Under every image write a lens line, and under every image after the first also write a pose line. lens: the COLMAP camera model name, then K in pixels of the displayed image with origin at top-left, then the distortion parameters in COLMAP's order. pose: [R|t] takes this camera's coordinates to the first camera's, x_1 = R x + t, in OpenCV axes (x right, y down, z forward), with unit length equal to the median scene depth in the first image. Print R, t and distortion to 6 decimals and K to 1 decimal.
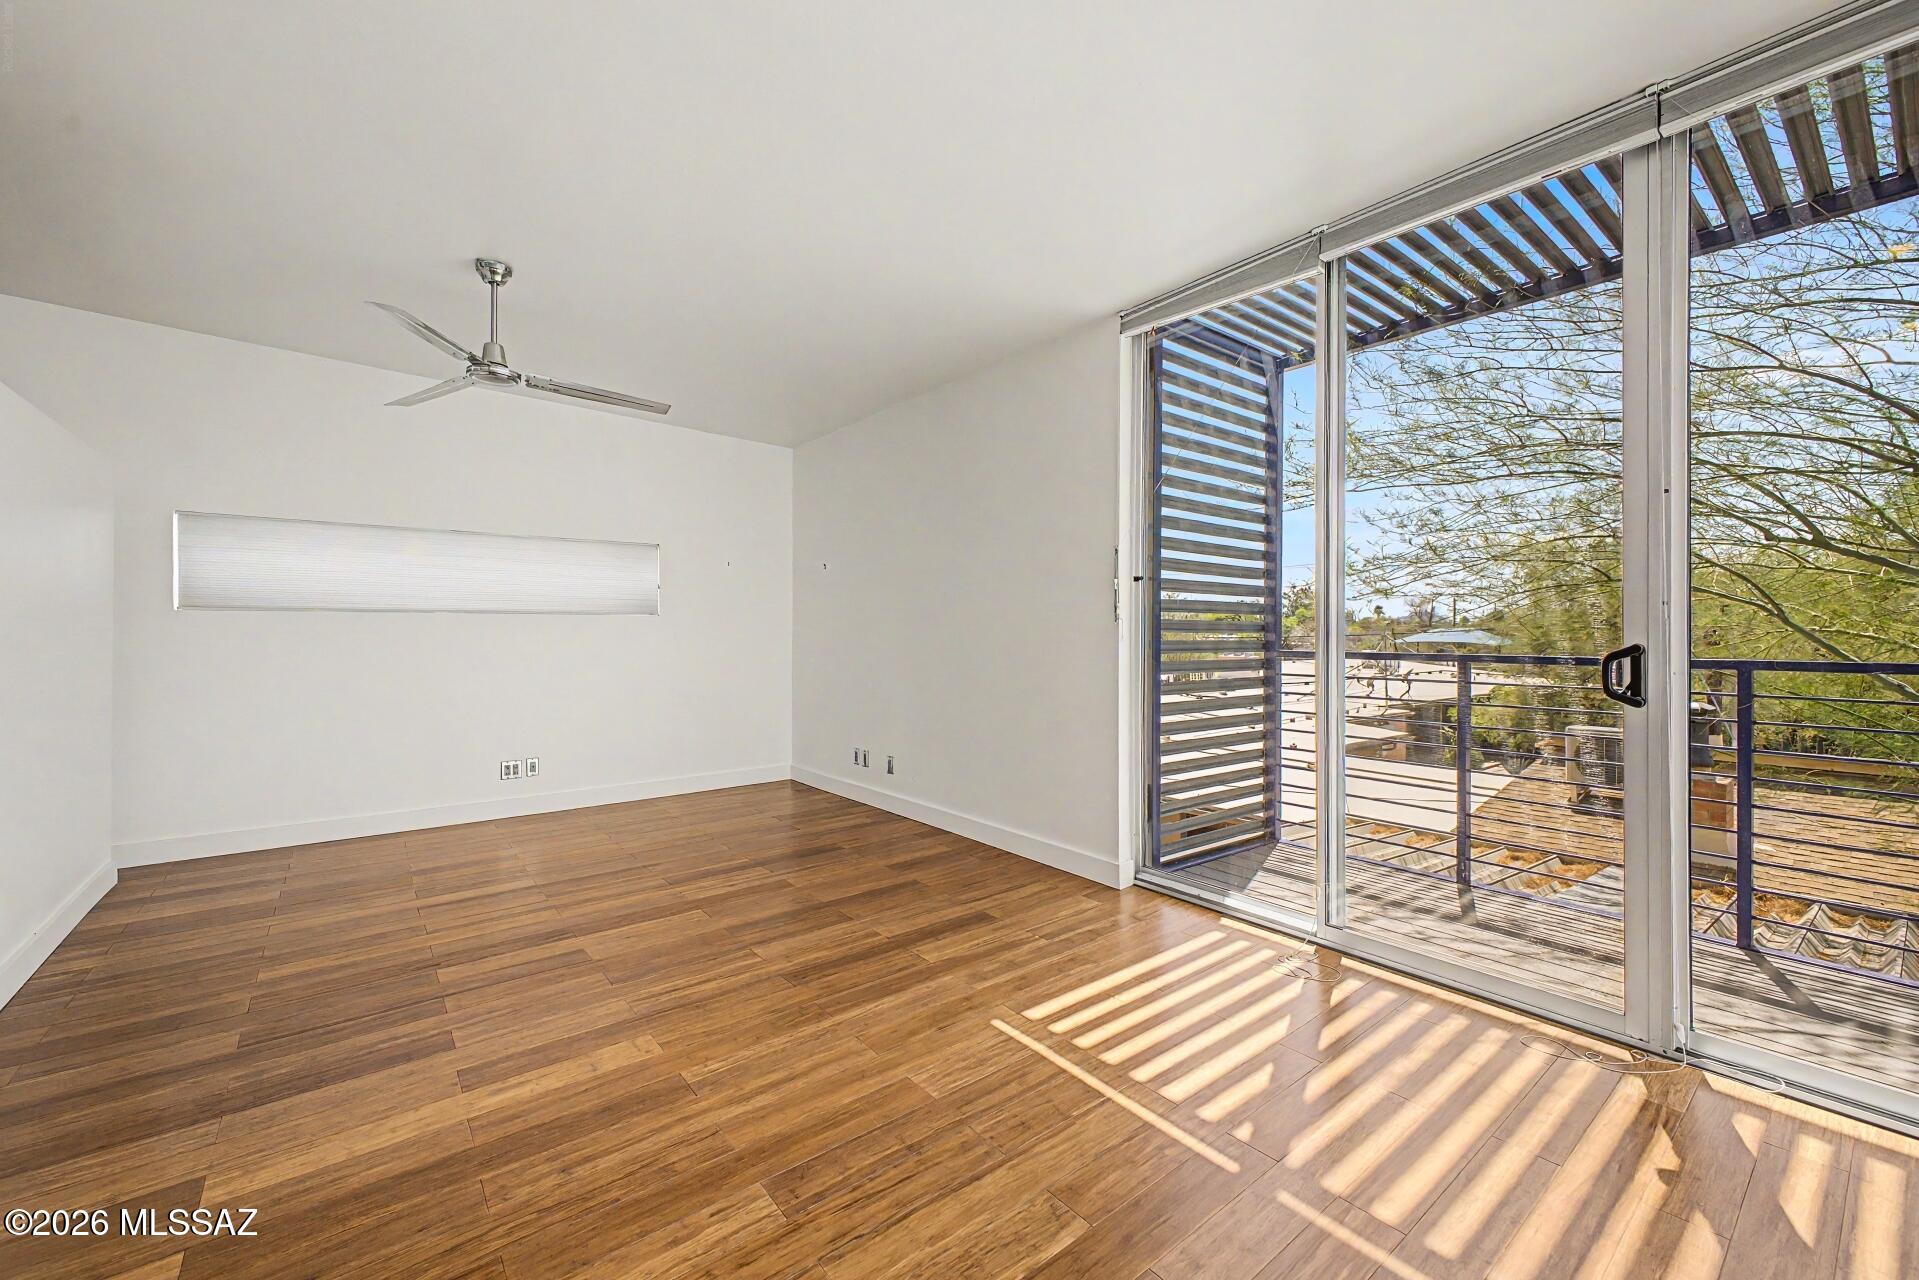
lens RADIAL K [[771.0, 0, 962.5], [0, 771.0, 632.1], [0, 0, 1]] dist [0.016489, -0.000012]
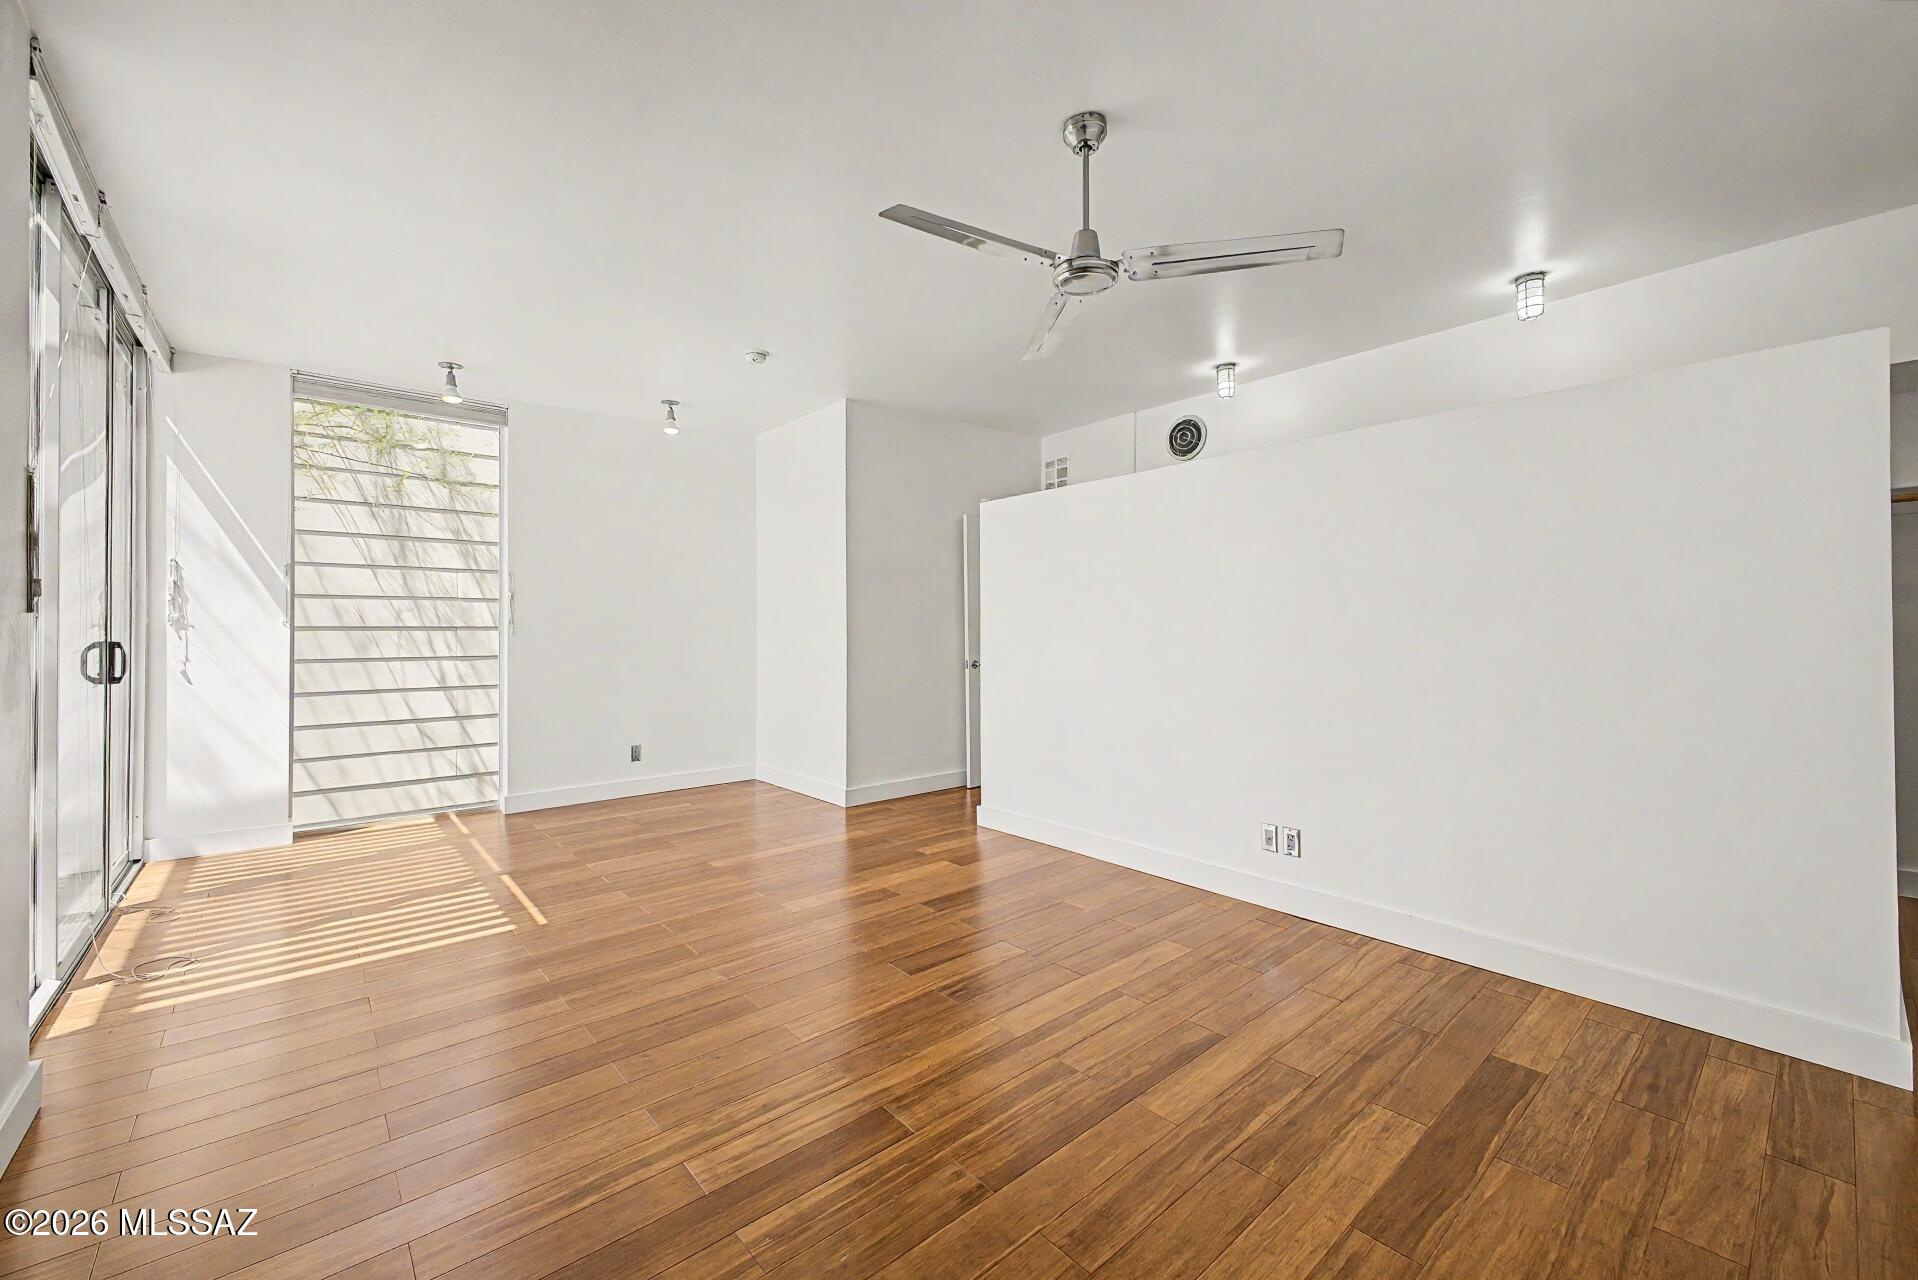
lens RADIAL K [[770.6, 0, 962.0], [0, 770.6, 632.1], [0, 0, 1]] dist [0.016489, -0.000012]
pose [[-0.999285, 0.008557, -0.036840, -0.585828], [0.009204, 0.999806, -0.017423, 0.025922], [0.036684, -0.017750, -0.999169, 2.160707]]
